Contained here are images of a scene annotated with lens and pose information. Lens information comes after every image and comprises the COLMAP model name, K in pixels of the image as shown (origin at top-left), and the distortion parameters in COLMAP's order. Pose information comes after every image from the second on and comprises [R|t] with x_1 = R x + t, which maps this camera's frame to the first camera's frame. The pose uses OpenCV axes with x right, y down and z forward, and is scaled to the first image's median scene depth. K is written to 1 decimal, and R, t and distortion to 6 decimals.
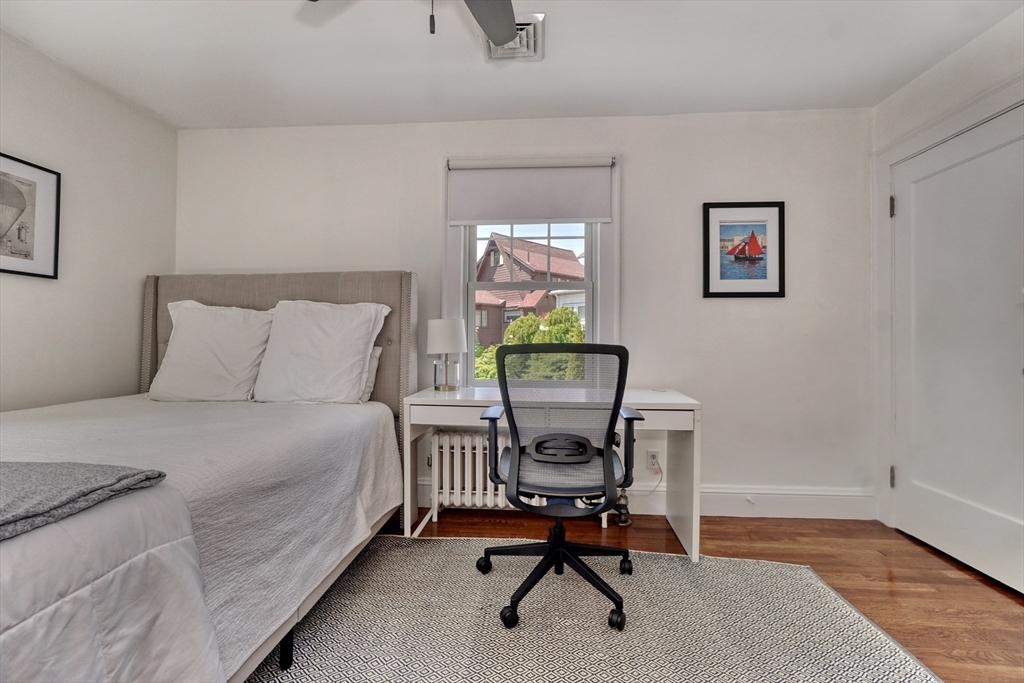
lens RADIAL K [[433.8, 0, 514.6], [0, 433.8, 346.2], [0, 0, 1]] dist [-0.008839, 0.000007]
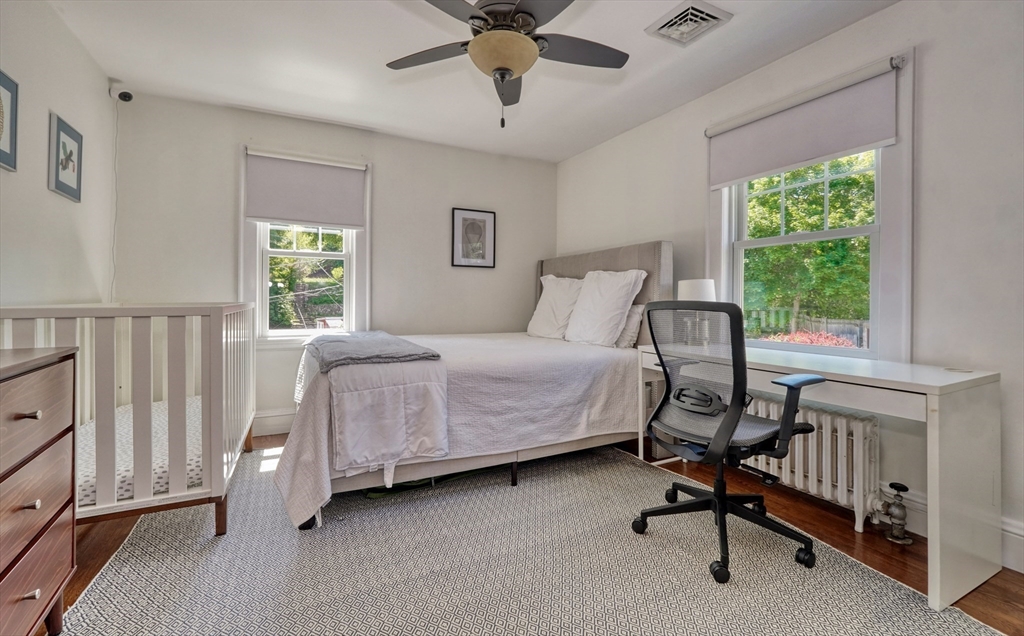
lens RADIAL K [[446.5, 0, 506.9], [0, 446.5, 301.3], [0, 0, 1]] dist [0.000900, 0.000233]
pose [[0.526809, -0.001668, -0.849982, 0.645424], [-0.009050, 0.999930, -0.007572, 0.005427], [0.849935, 0.011682, 0.526757, 0.007583]]
